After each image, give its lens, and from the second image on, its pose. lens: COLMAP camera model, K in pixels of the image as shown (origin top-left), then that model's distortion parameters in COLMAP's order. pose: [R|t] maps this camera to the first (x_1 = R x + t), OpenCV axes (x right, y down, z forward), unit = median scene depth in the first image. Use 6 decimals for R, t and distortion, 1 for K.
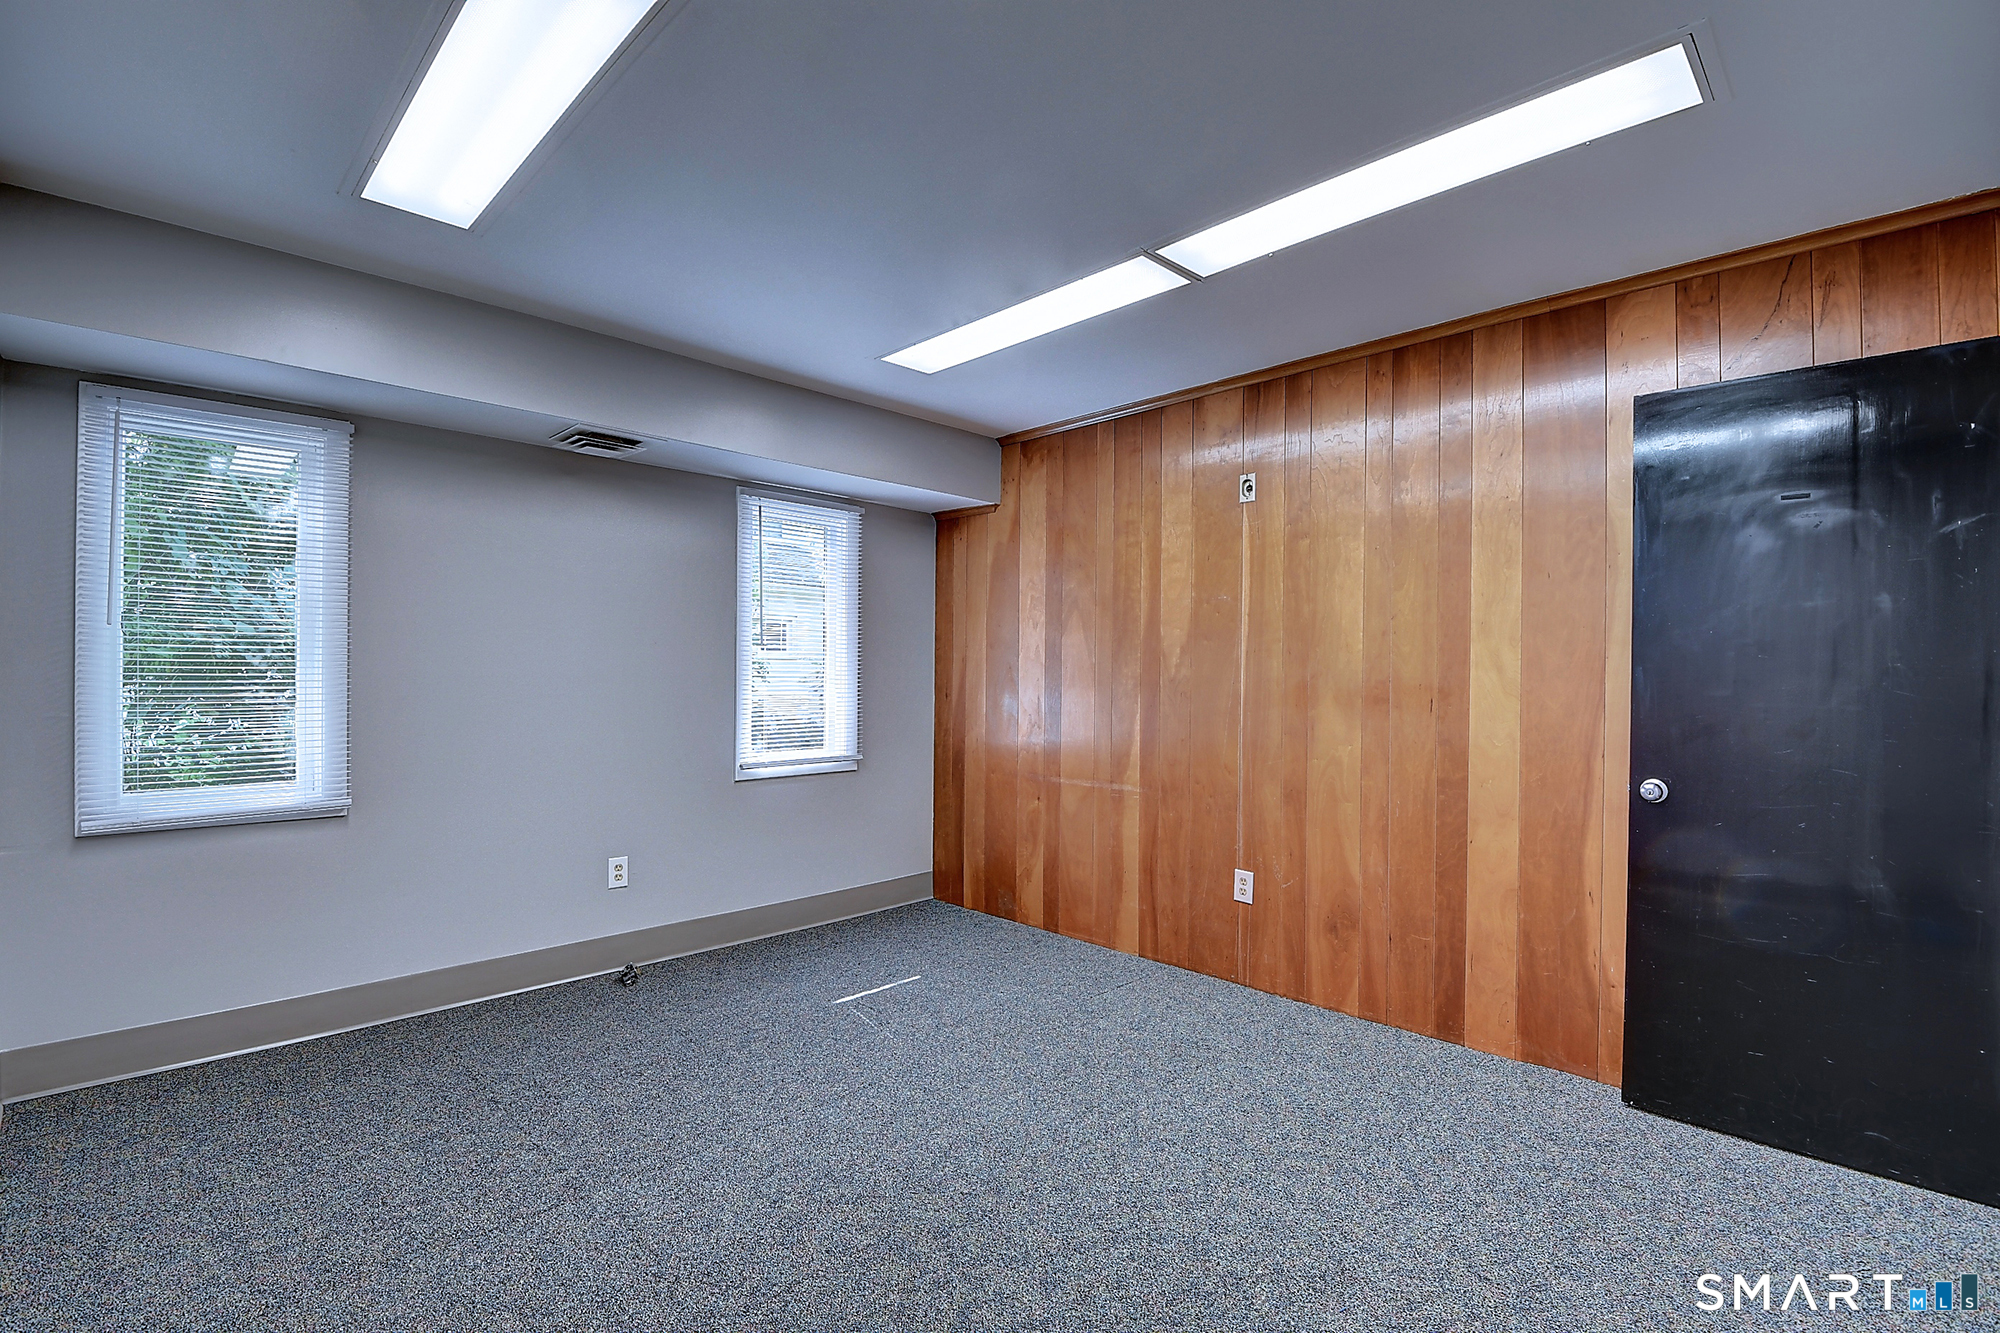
lens RADIAL K [[901.1, 0, 1003.1], [0, 901.1, 671.5], [0, 0, 1]] dist [-0.007803, -0.004619]
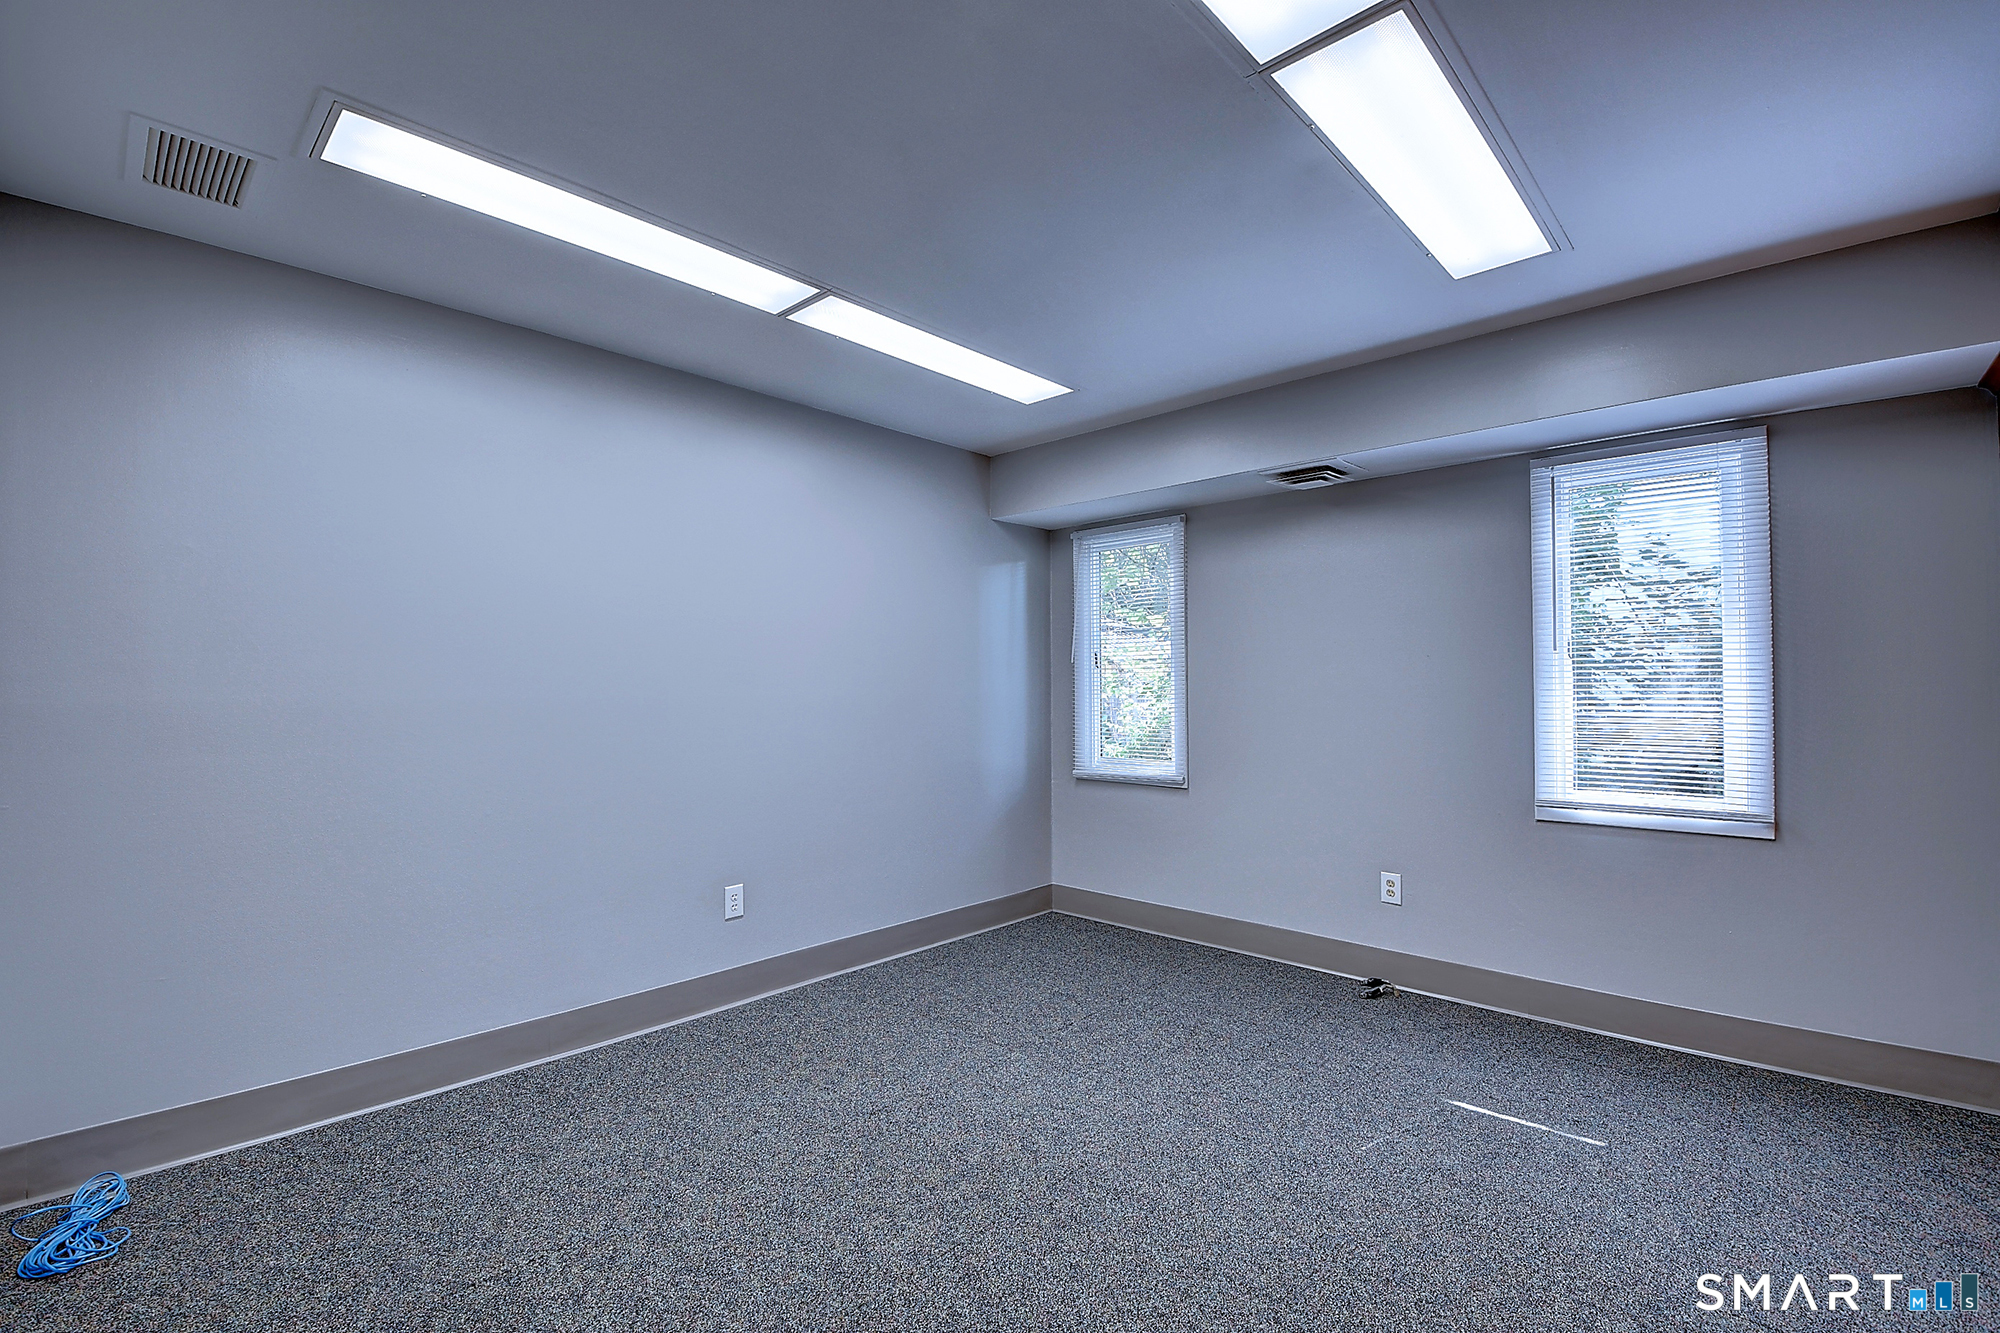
lens RADIAL K [[901.1, 0, 1010.6], [0, 901.1, 672.9], [0, 0, 1]] dist [-0.007803, -0.004619]
pose [[0.013721, -0.026408, -0.999557, 0.568824], [0.003814, 0.999645, -0.026357, 0.008884], [0.999899, -0.003451, 0.013817, 0.561883]]
